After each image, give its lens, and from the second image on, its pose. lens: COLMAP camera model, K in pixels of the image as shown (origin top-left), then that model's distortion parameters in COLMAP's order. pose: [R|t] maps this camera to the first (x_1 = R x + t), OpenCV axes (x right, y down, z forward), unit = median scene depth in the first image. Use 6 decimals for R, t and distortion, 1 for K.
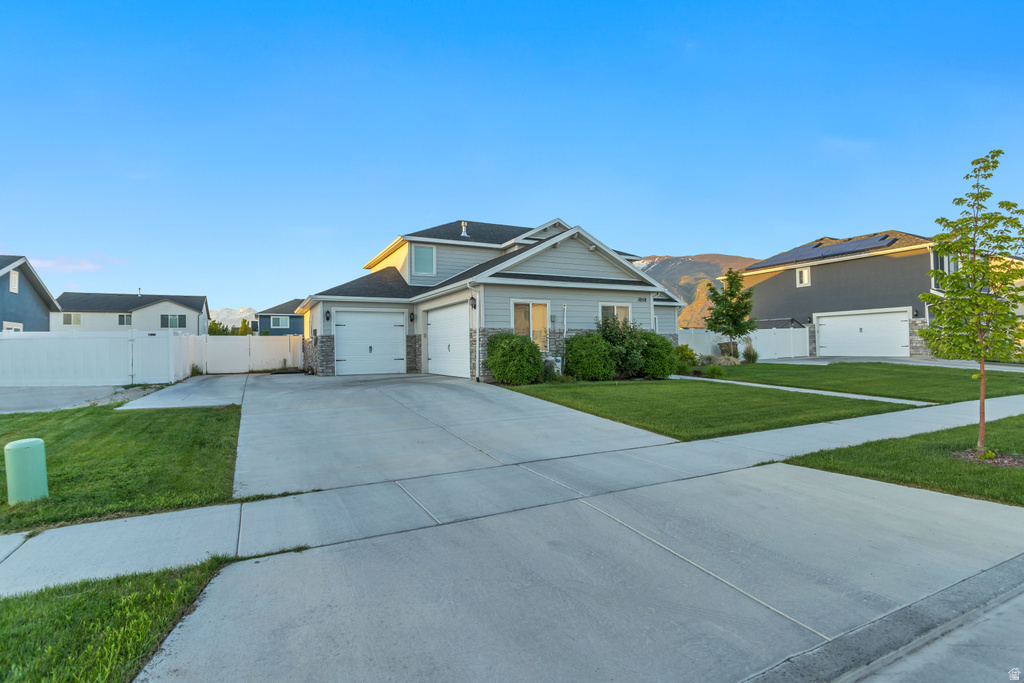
lens RADIAL K [[503.1, 0, 516.2], [0, 503.1, 340.6], [0, 0, 1]] dist [-0.002878, 0.000612]
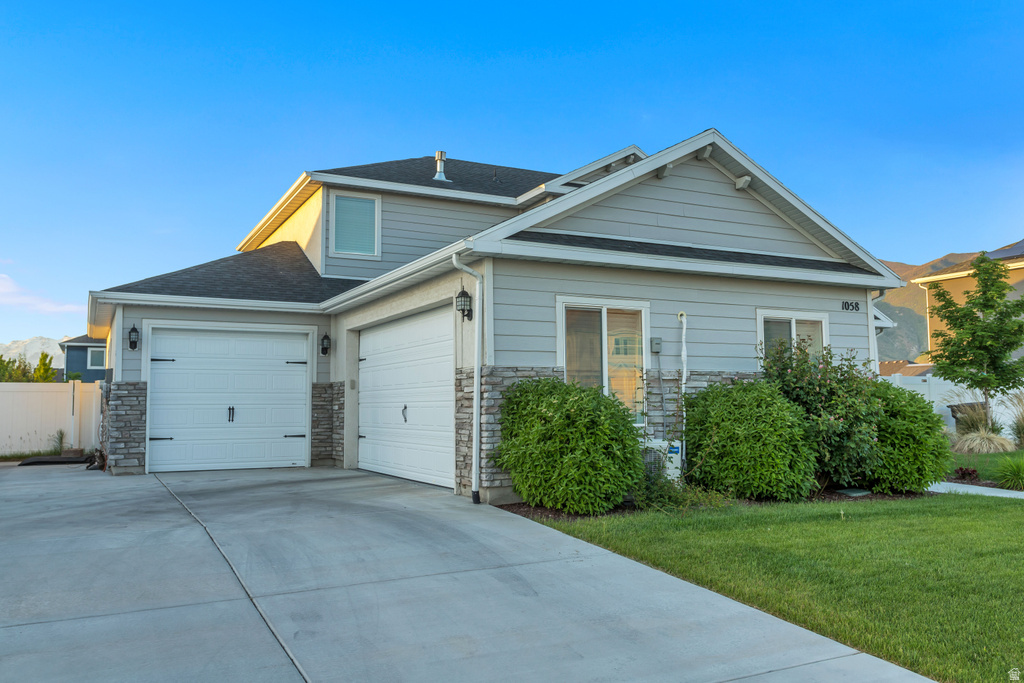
lens RADIAL K [[811.4, 0, 511.7], [0, 811.4, 345.4], [0, 0, 1]] dist [0.031886, 0.000845]
pose [[0.999962, 0.007530, -0.004408, -0.038332], [-0.007778, 0.998215, -0.059215, -0.003213], [0.003954, 0.059247, 0.998236, 0.294725]]
